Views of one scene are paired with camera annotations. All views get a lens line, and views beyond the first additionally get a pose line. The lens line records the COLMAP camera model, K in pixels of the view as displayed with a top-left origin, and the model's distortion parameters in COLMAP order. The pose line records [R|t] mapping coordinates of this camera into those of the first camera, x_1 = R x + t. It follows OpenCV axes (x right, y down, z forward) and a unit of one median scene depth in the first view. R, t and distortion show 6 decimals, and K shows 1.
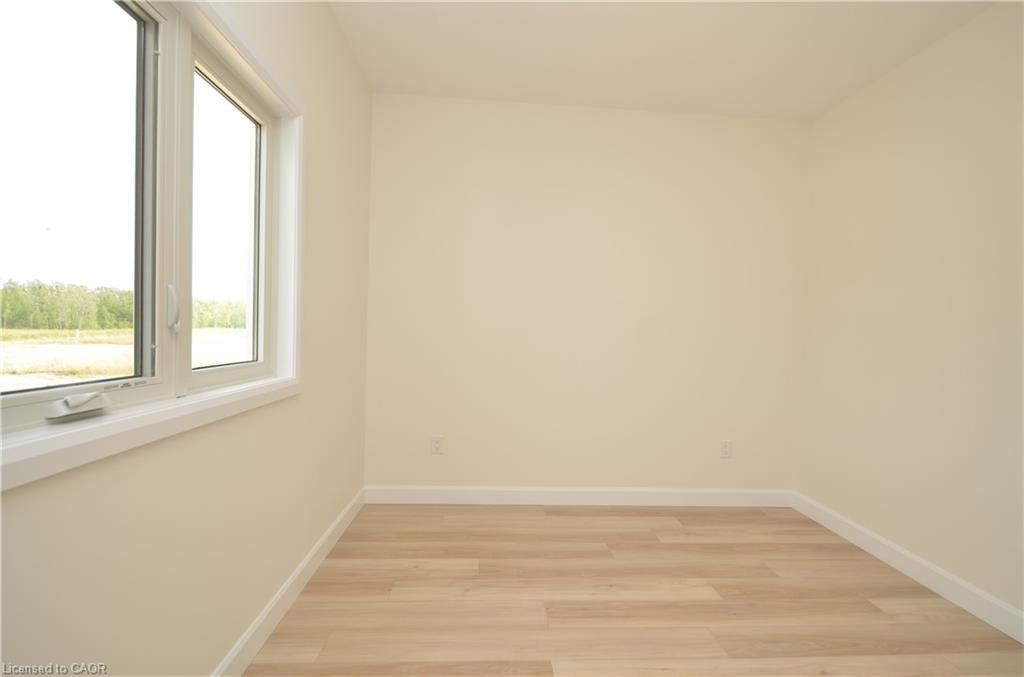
lens RADIAL K [[447.9, 0, 514.4], [0, 447.9, 344.2], [0, 0, 1]] dist [0.002567, -0.004977]
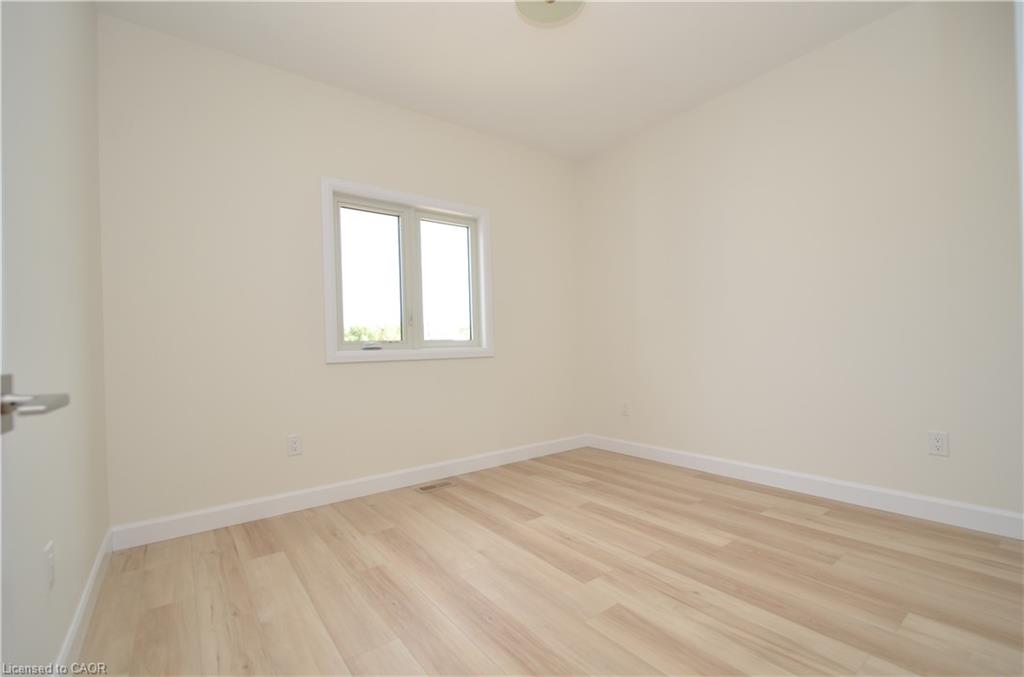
lens RADIAL K [[447.9, 0, 514.4], [0, 447.9, 344.2], [0, 0, 1]] dist [0.002567, -0.004977]
pose [[0.548716, -0.054862, -0.834207, 0.977465], [0.020393, 0.998426, -0.052248, 0.132793], [0.835760, 0.011657, 0.548971, 0.026900]]
